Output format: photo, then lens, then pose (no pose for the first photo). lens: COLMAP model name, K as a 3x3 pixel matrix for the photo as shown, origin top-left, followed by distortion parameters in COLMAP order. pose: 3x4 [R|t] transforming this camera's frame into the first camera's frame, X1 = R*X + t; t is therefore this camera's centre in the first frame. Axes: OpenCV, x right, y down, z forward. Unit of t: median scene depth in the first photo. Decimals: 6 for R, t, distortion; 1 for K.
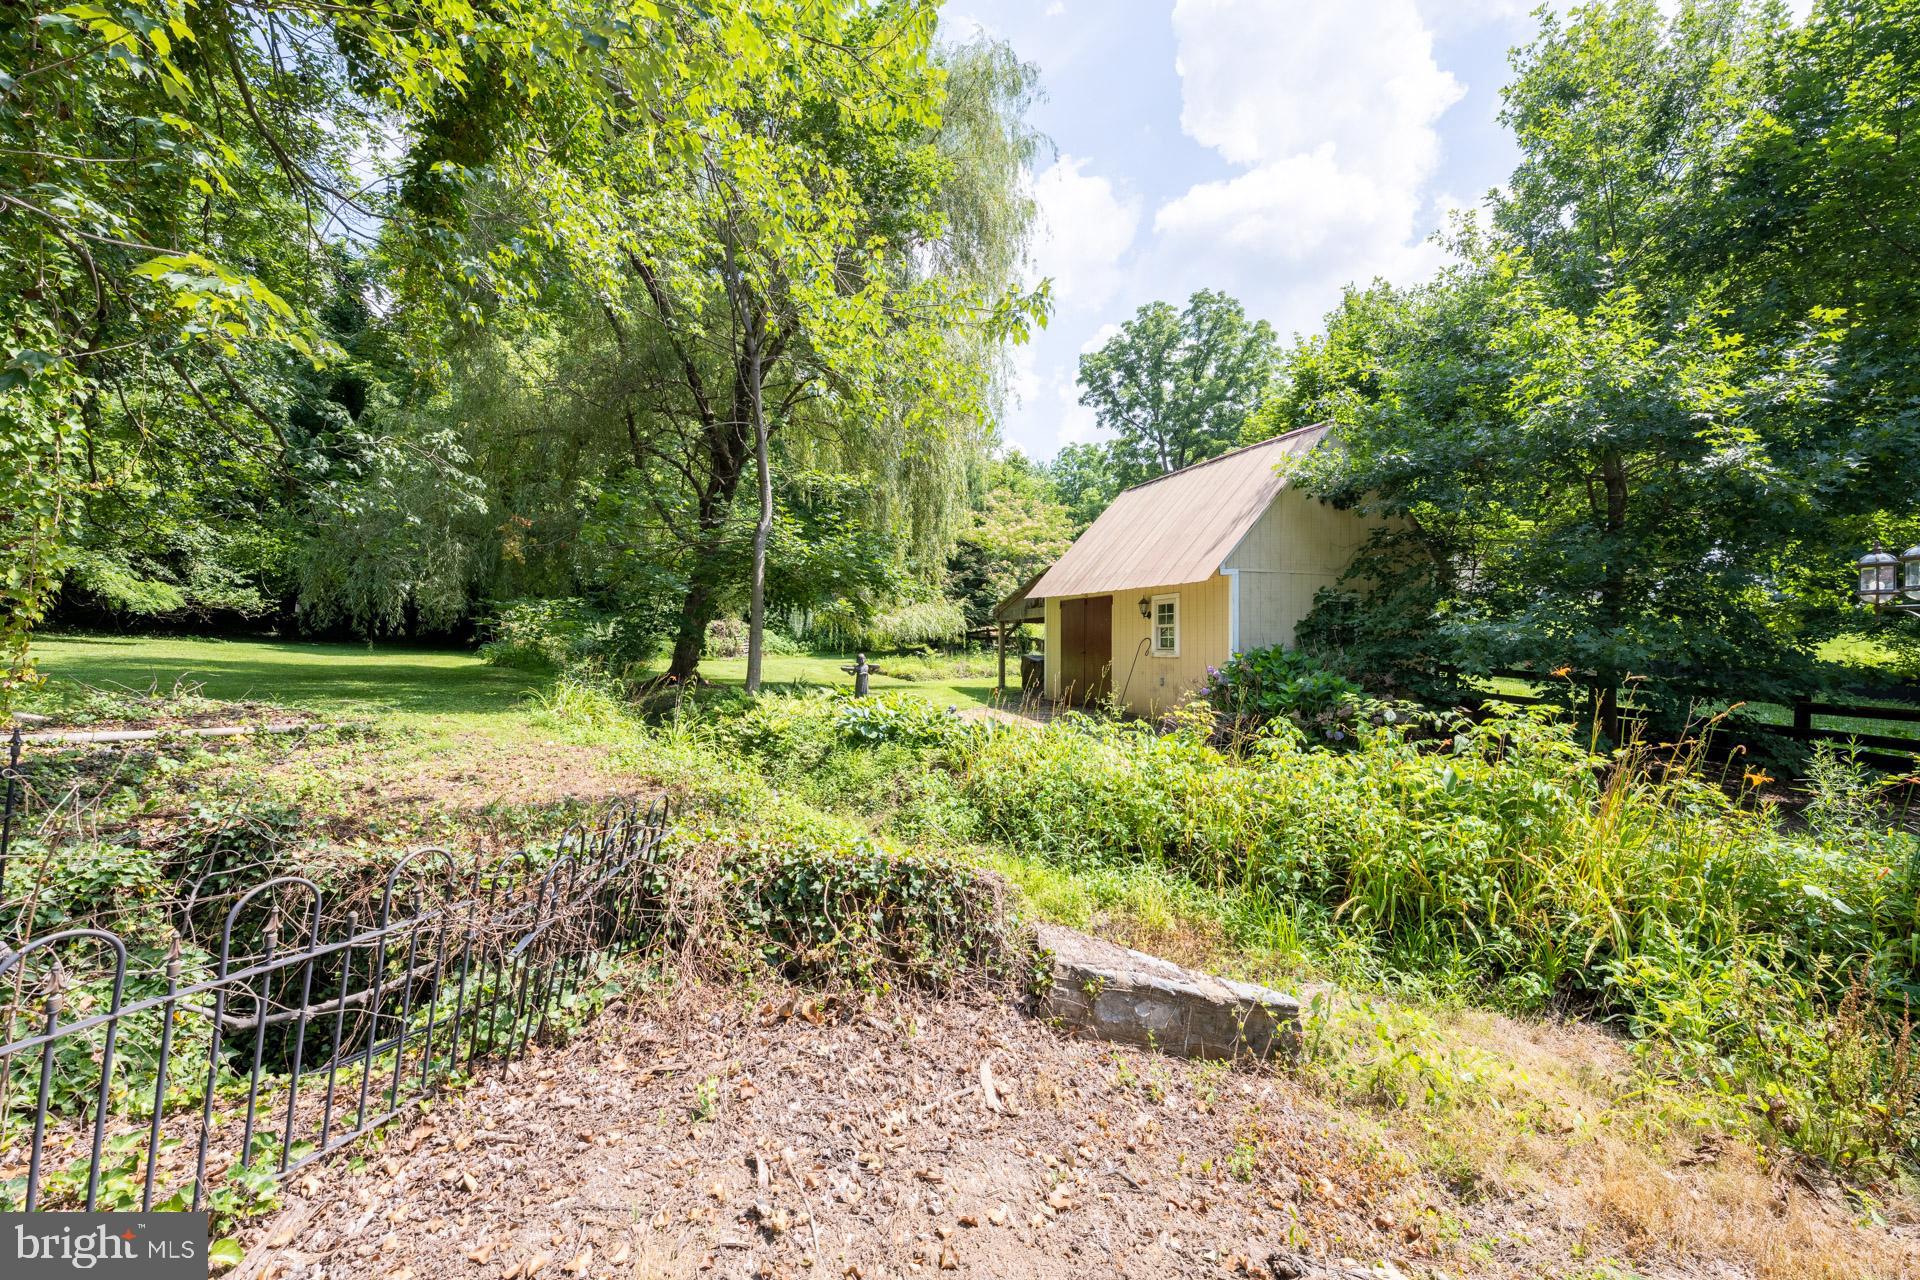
lens RADIAL K [[728.7, 0, 949.5], [0, 728.7, 646.1], [0, 0, 1]] dist [0.003161, 0.000071]
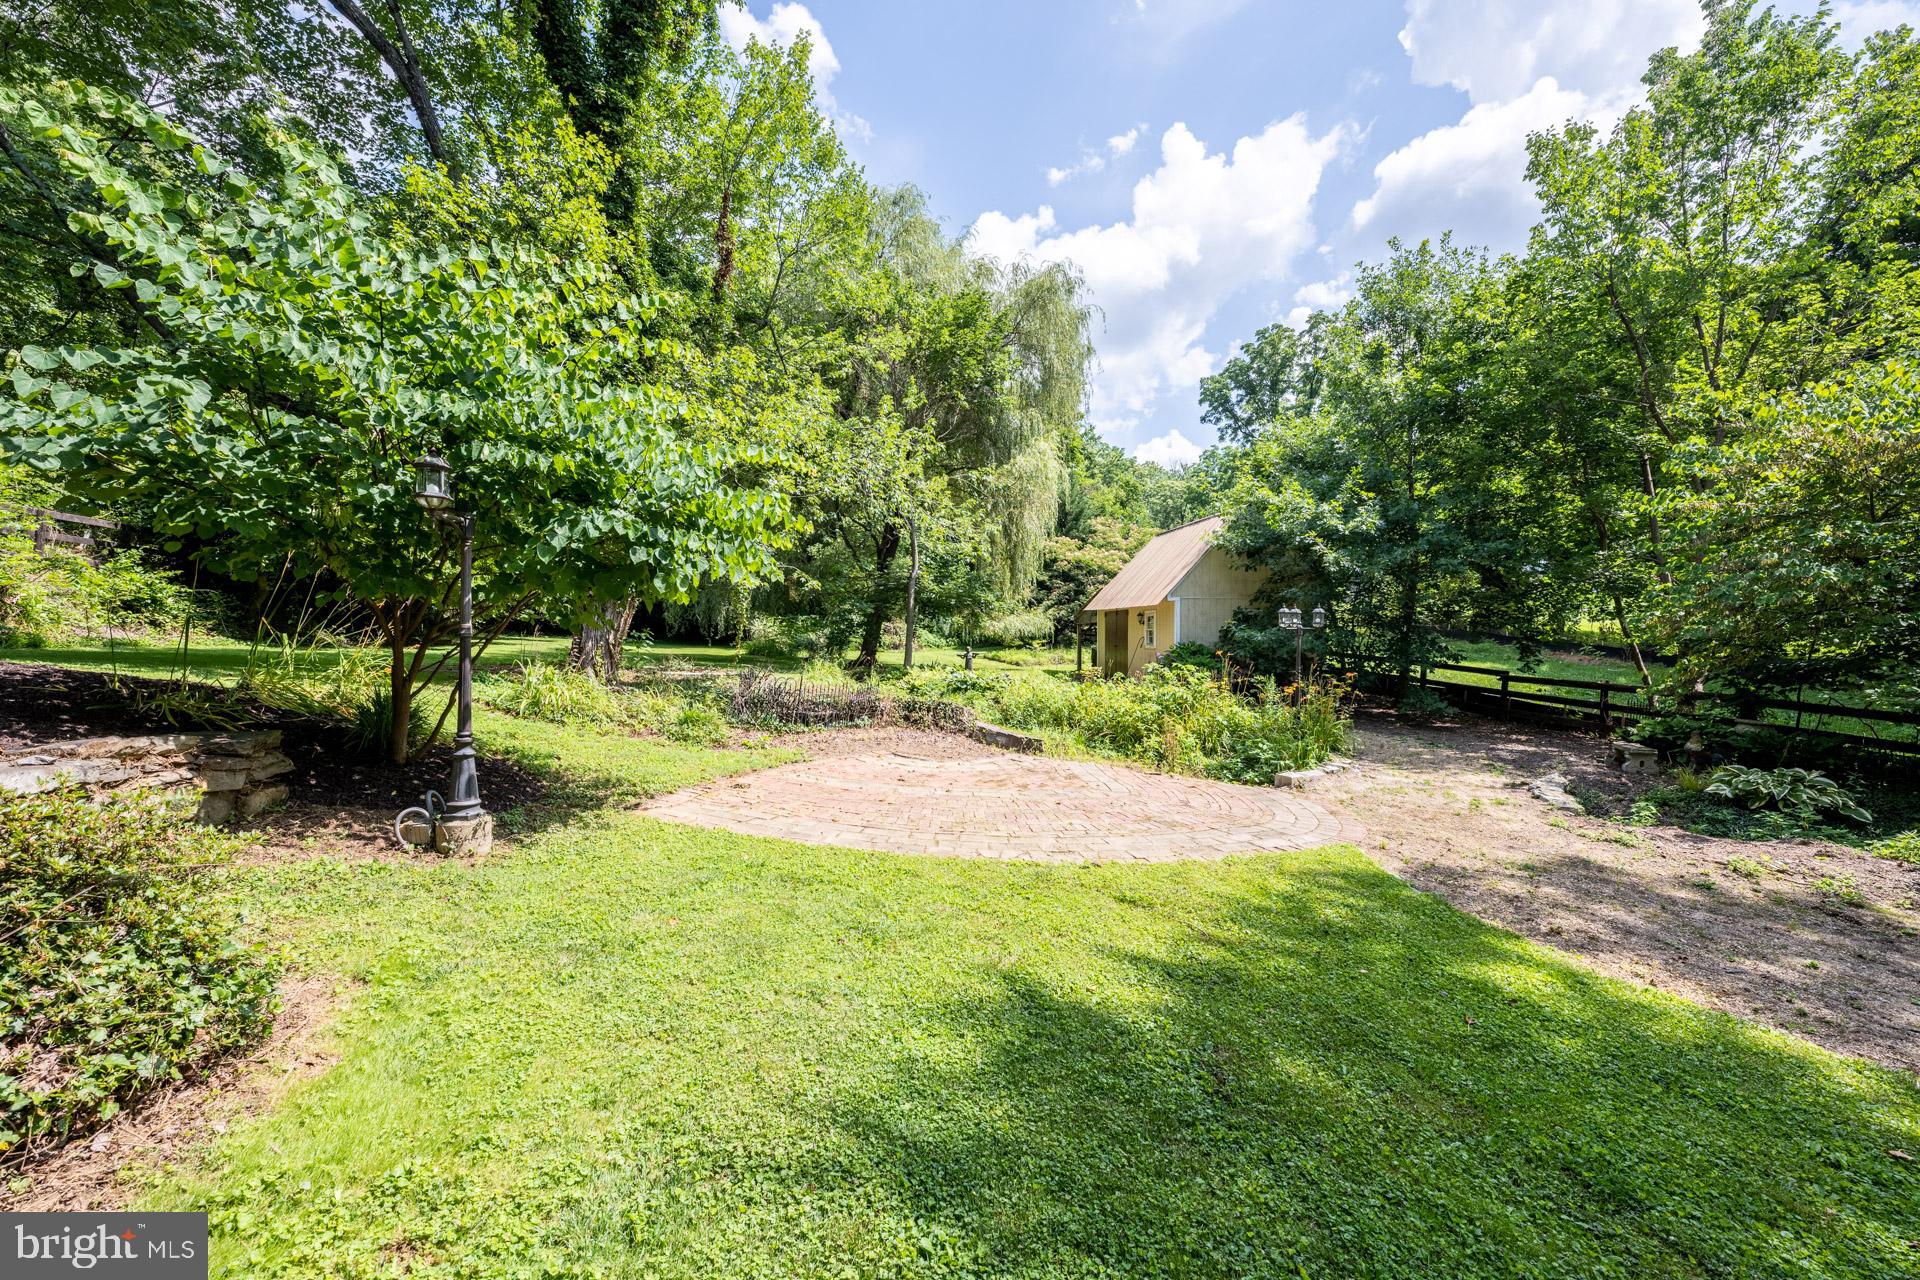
lens RADIAL K [[728.7, 0, 963.4], [0, 728.7, 639.3], [0, 0, 1]] dist [0.003161, 0.000071]
pose [[0.979823, 0.000441, -0.199867, 0.139658], [-0.000925, 0.999997, -0.002325, -0.001604], [0.199866, 0.002463, 0.979820, -0.457651]]
